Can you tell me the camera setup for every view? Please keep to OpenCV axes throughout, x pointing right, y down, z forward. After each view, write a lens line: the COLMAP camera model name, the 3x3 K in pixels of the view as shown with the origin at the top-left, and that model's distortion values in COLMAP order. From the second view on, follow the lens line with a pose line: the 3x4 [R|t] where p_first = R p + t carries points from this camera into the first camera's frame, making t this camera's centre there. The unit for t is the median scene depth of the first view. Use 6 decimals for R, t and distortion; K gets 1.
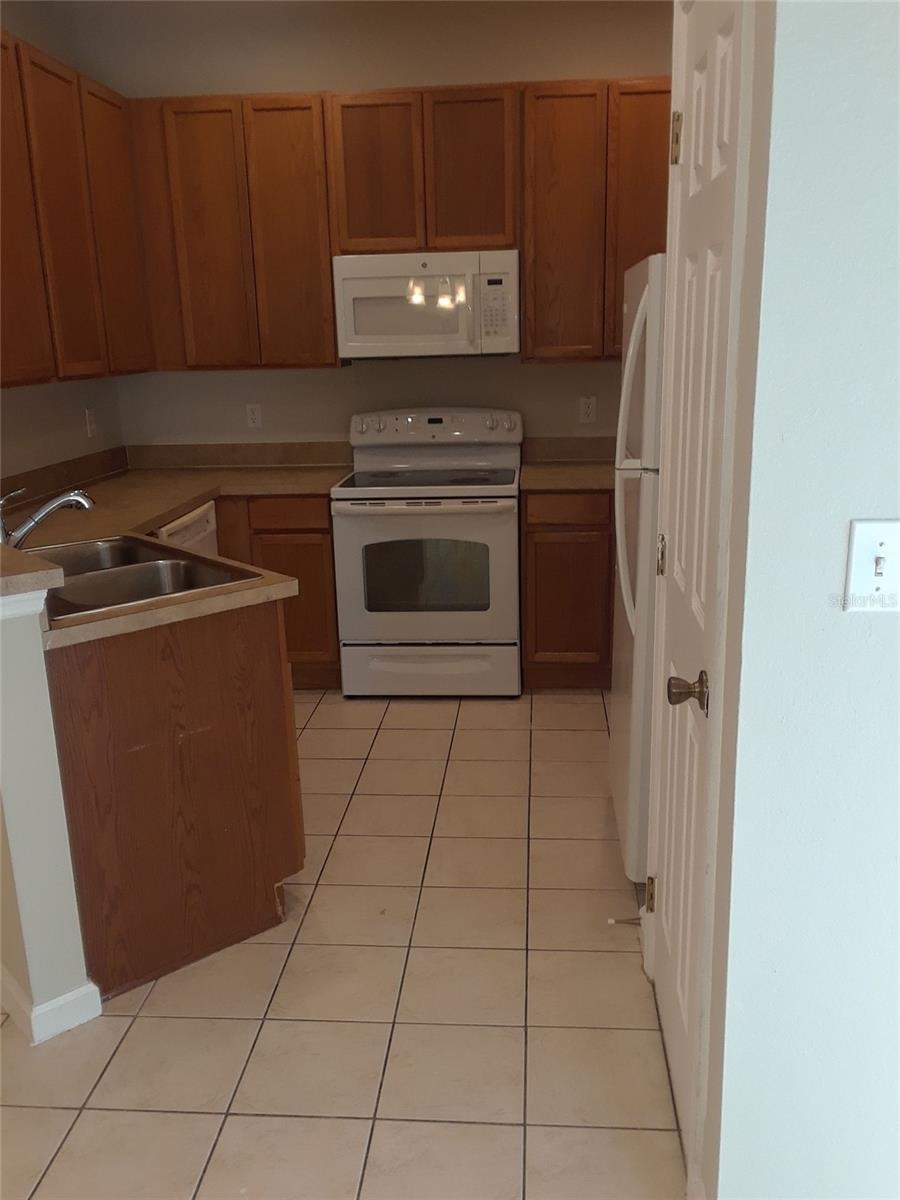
lens RADIAL K [[1046.8, 0, 453.5], [0, 1046.8, 598.5], [0, 0, 1]] dist [0.028972, -0.006093]
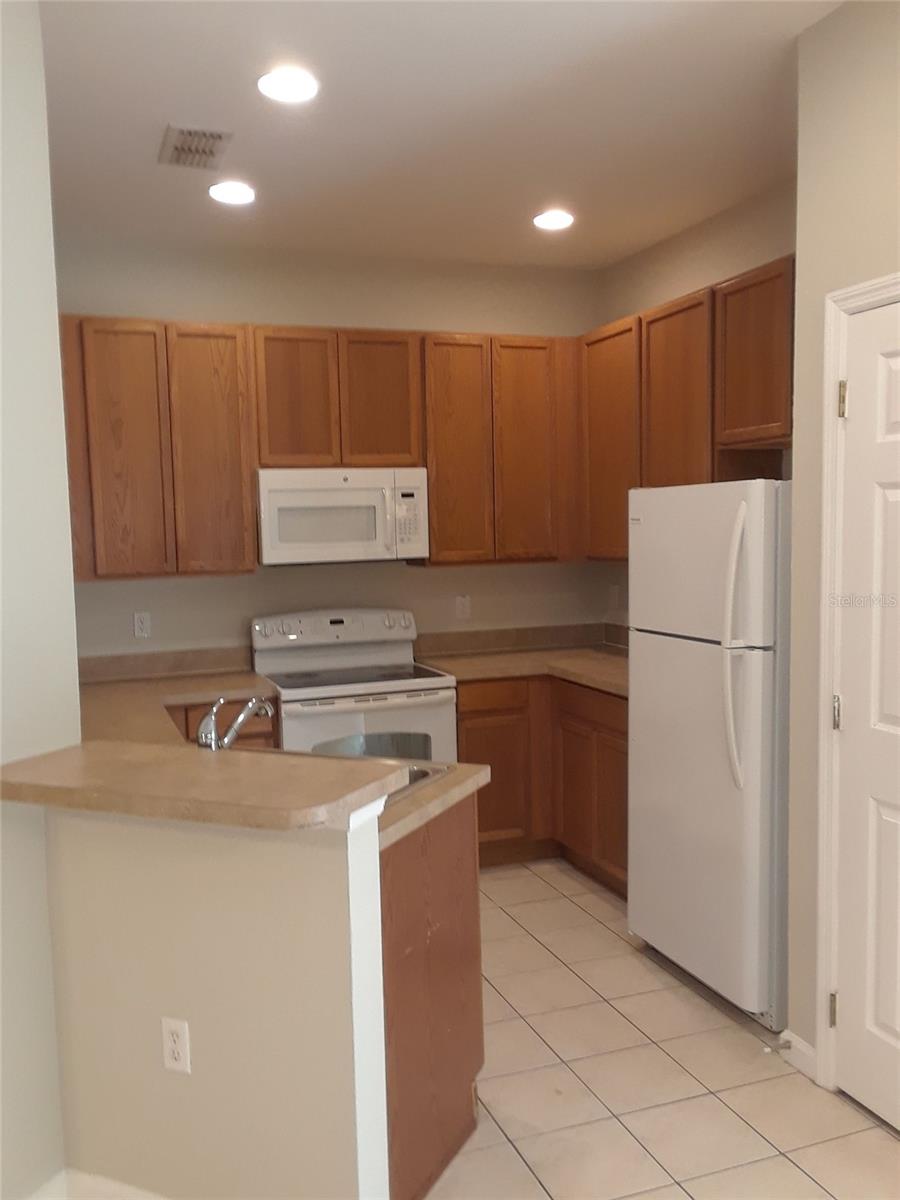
lens RADIAL K [[1046.8, 0, 473.2], [0, 1046.8, 576.8], [0, 0, 1]] dist [0.028972, -0.006093]
pose [[0.908705, -0.019812, 0.416967, -0.357626], [0.106685, 0.976723, -0.186092, -0.005614], [-0.403575, 0.213587, 0.889667, 0.010265]]
